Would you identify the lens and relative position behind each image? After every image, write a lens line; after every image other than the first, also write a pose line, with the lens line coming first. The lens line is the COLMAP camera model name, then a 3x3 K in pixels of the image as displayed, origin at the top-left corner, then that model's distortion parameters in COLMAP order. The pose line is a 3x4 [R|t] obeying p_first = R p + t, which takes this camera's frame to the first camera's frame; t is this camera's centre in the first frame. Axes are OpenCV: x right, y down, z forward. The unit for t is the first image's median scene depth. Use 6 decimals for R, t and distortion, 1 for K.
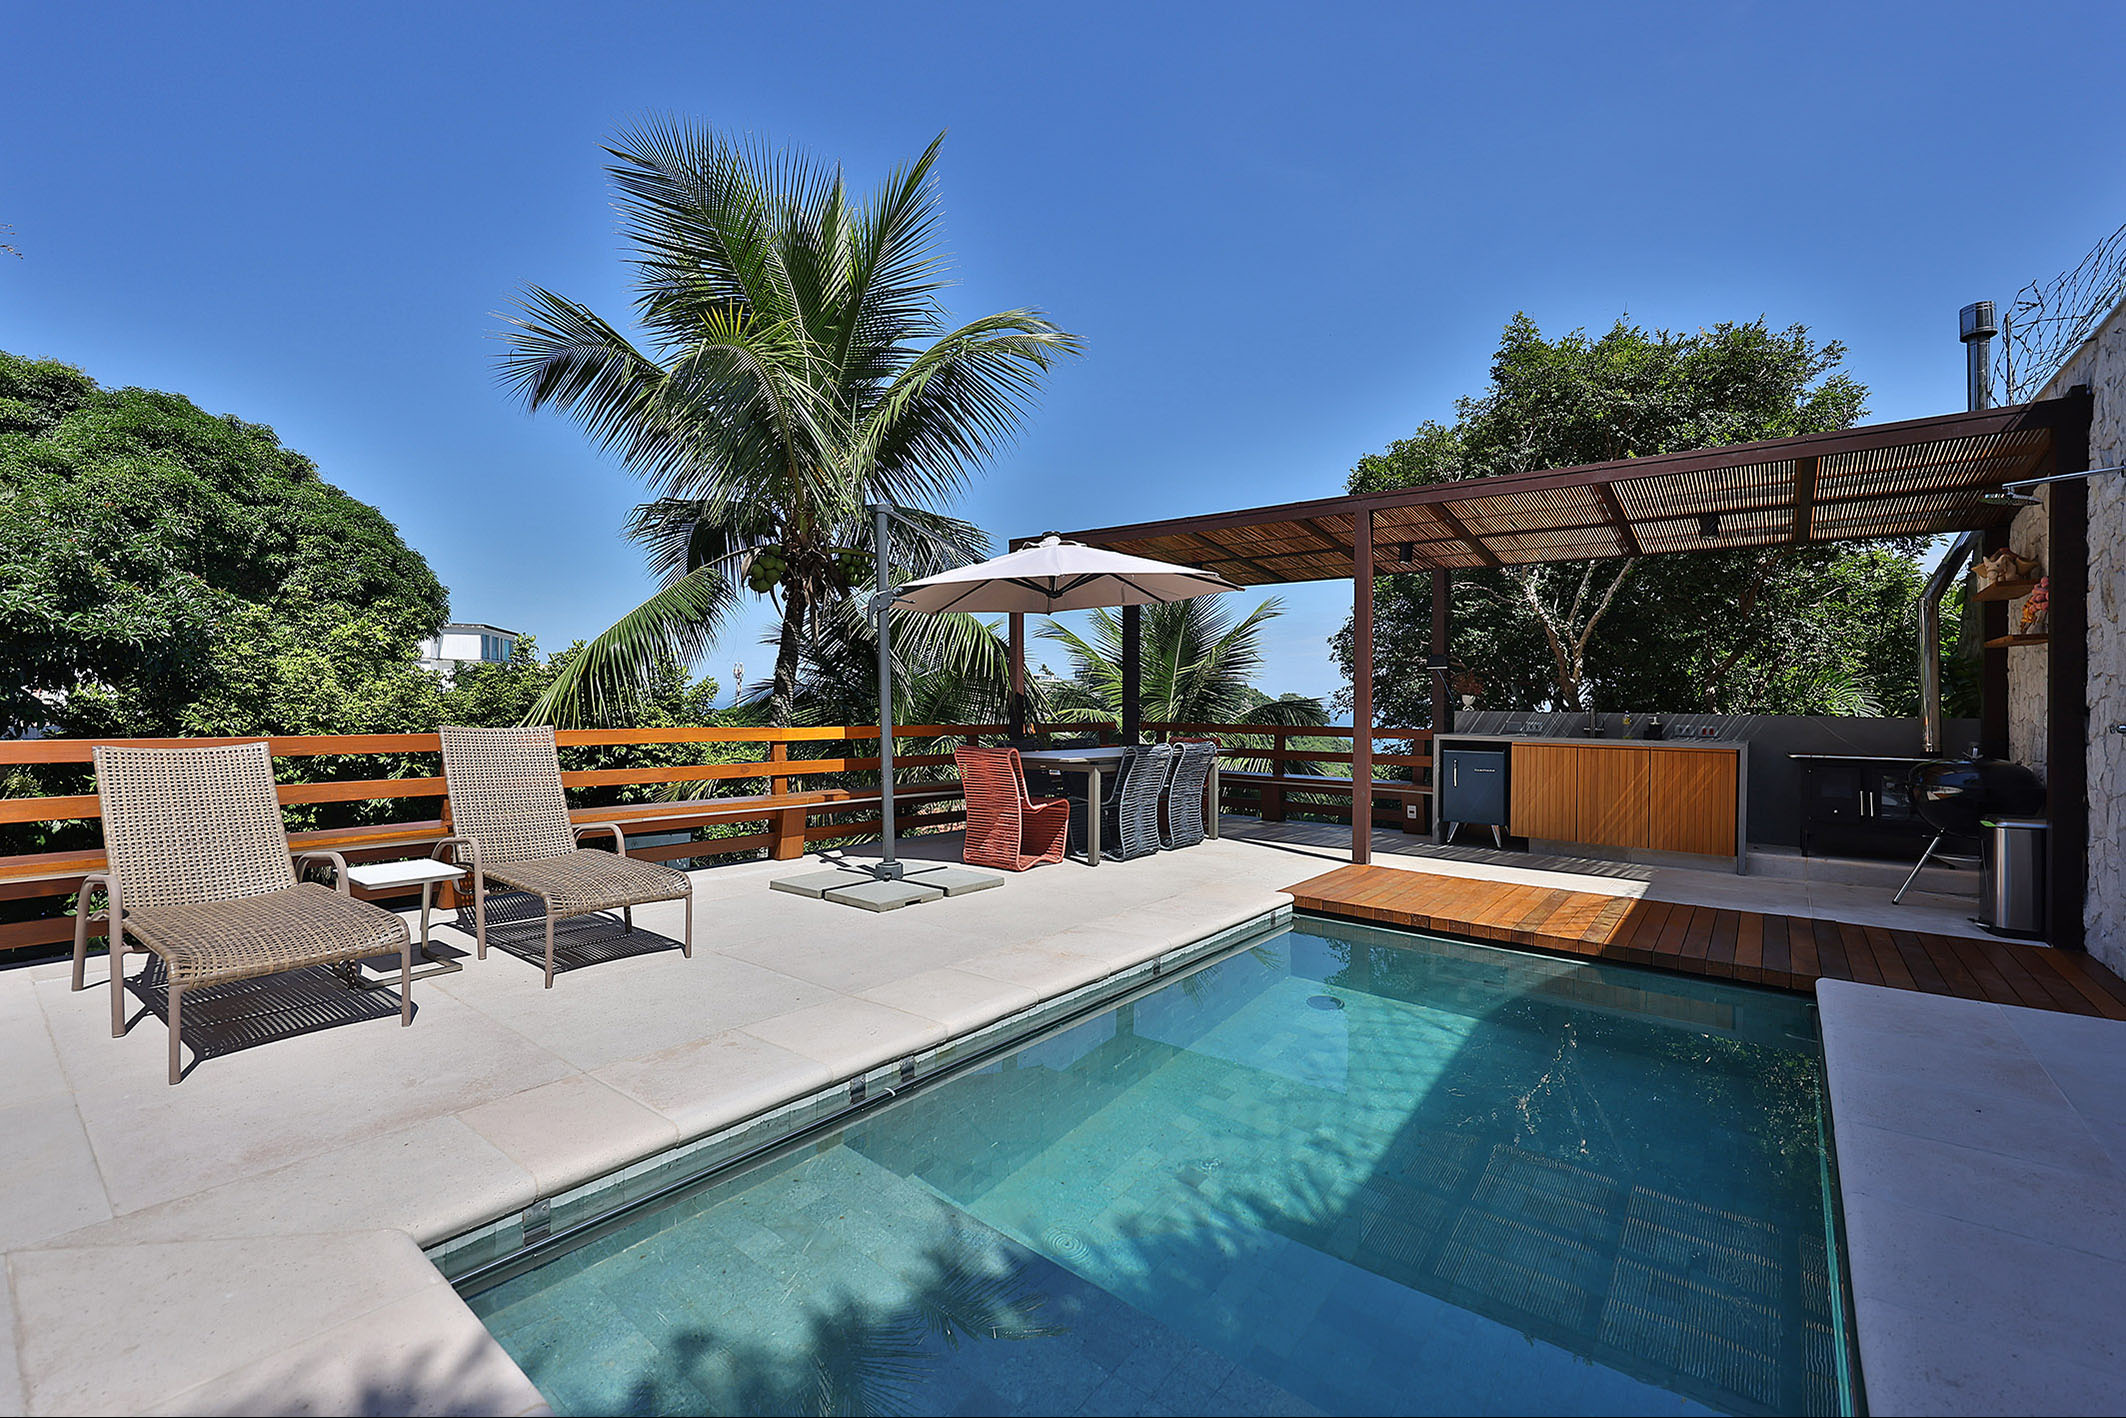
lens RADIAL K [[853.8, 0, 1051.7], [0, 853.8, 701.7], [0, 0, 1]] dist [-0.001392, 0.000067]
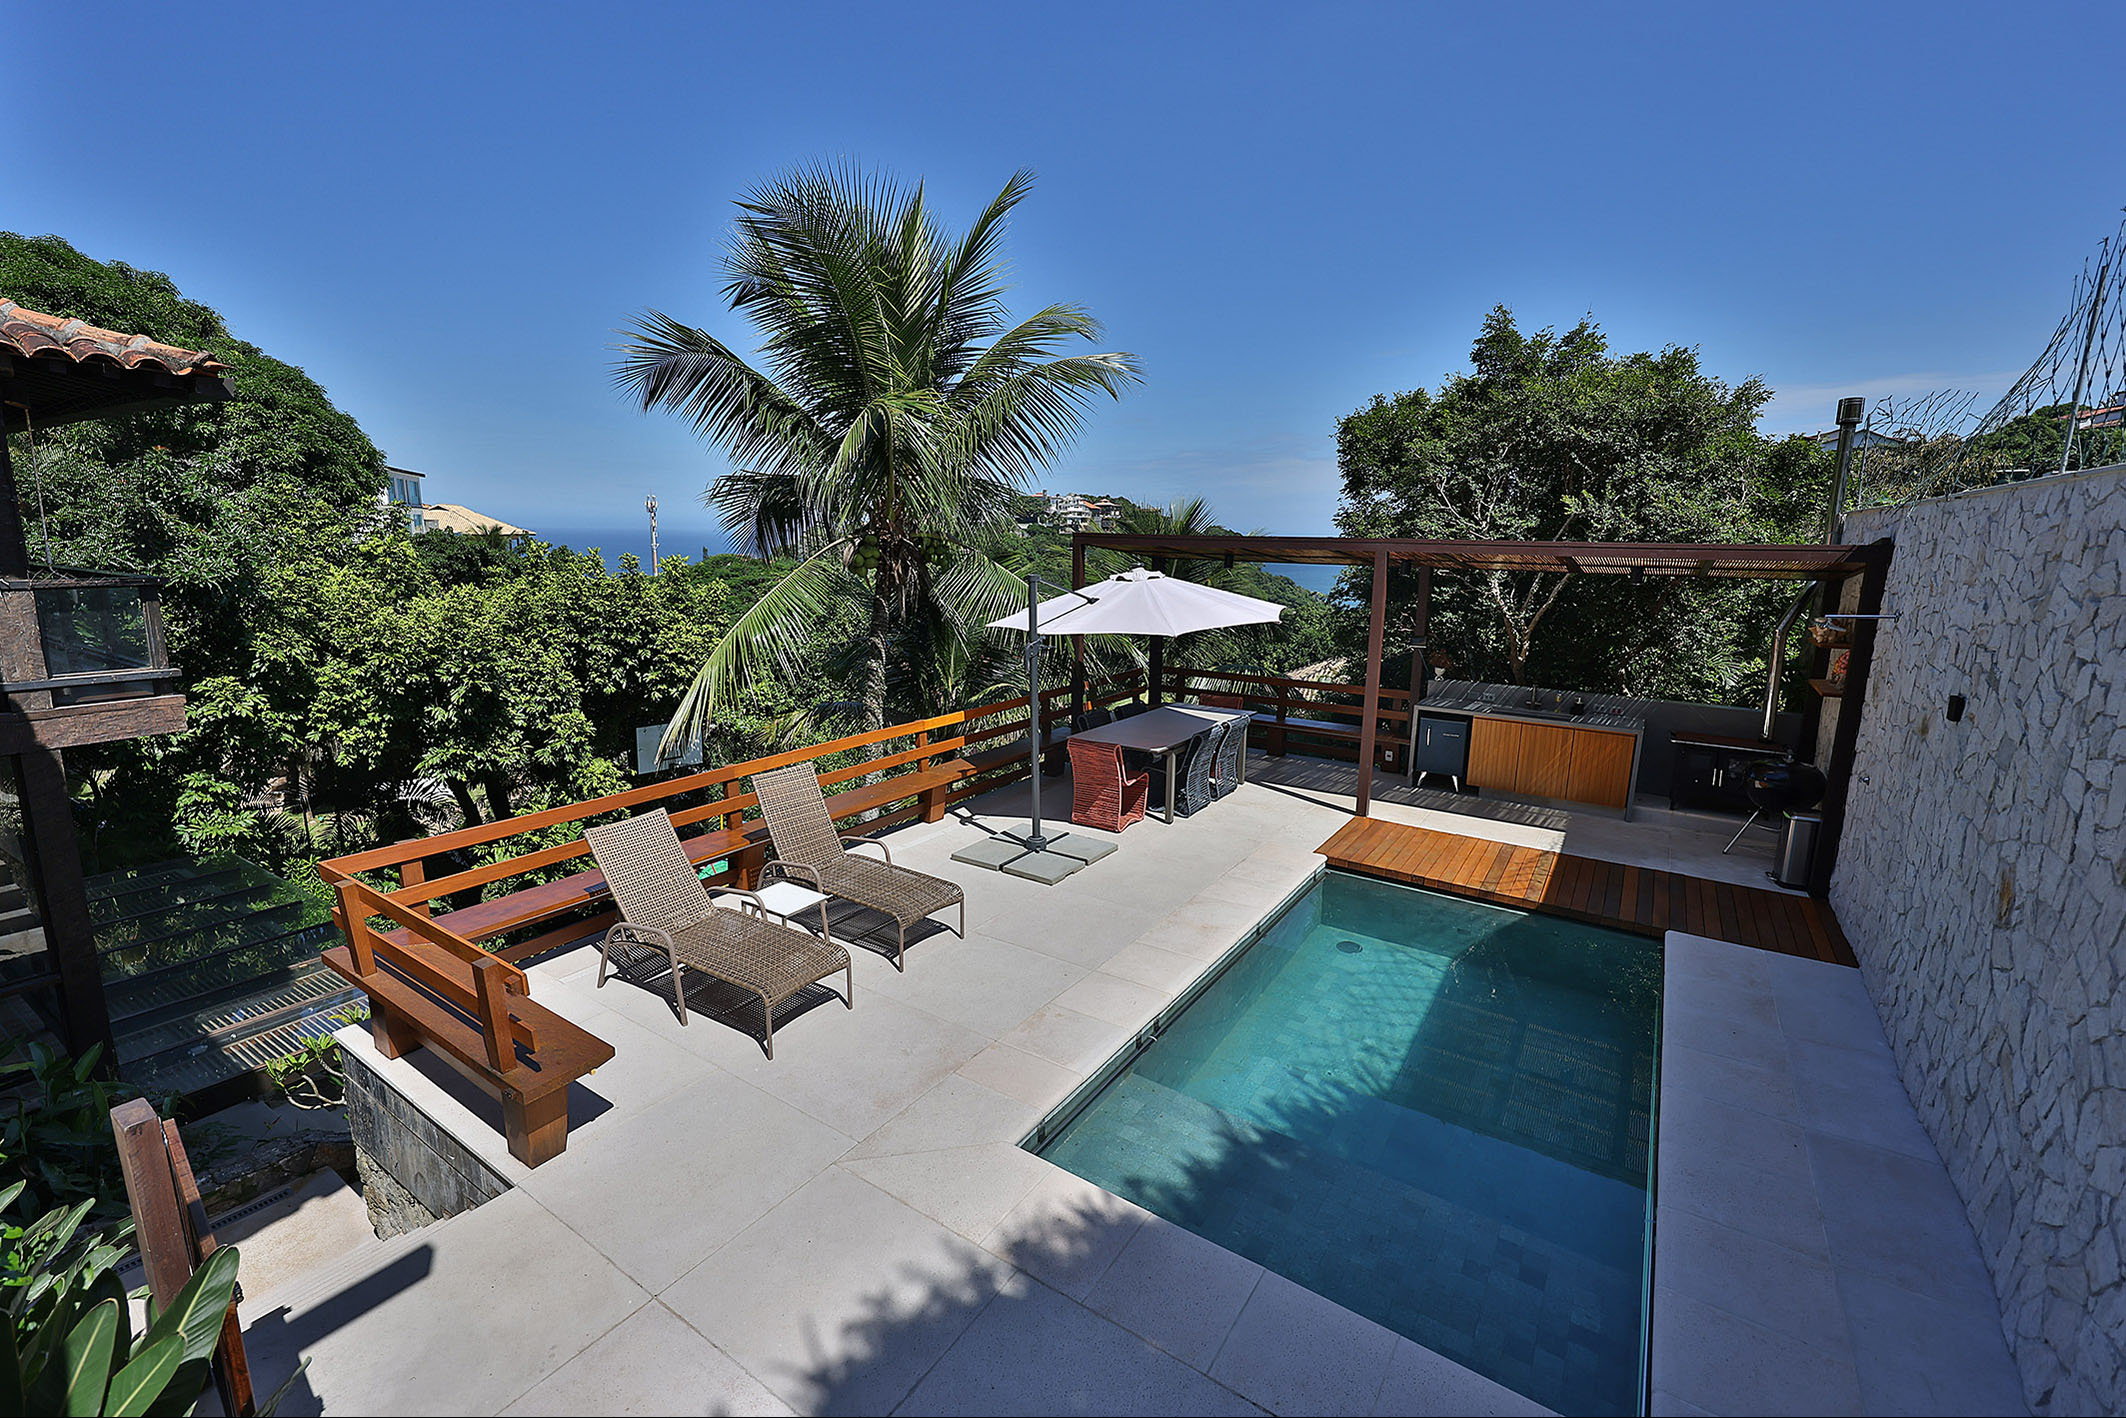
lens RADIAL K [[851.8, 0, 1055.7], [0, 851.8, 697.3], [0, 0, 1]] dist [0.001113, 0.000386]
pose [[0.997512, -0.010454, 0.069716, -0.179790], [-0.002057, 0.984207, 0.177010, -0.204962], [-0.070465, -0.176713, 0.981737, -0.220495]]
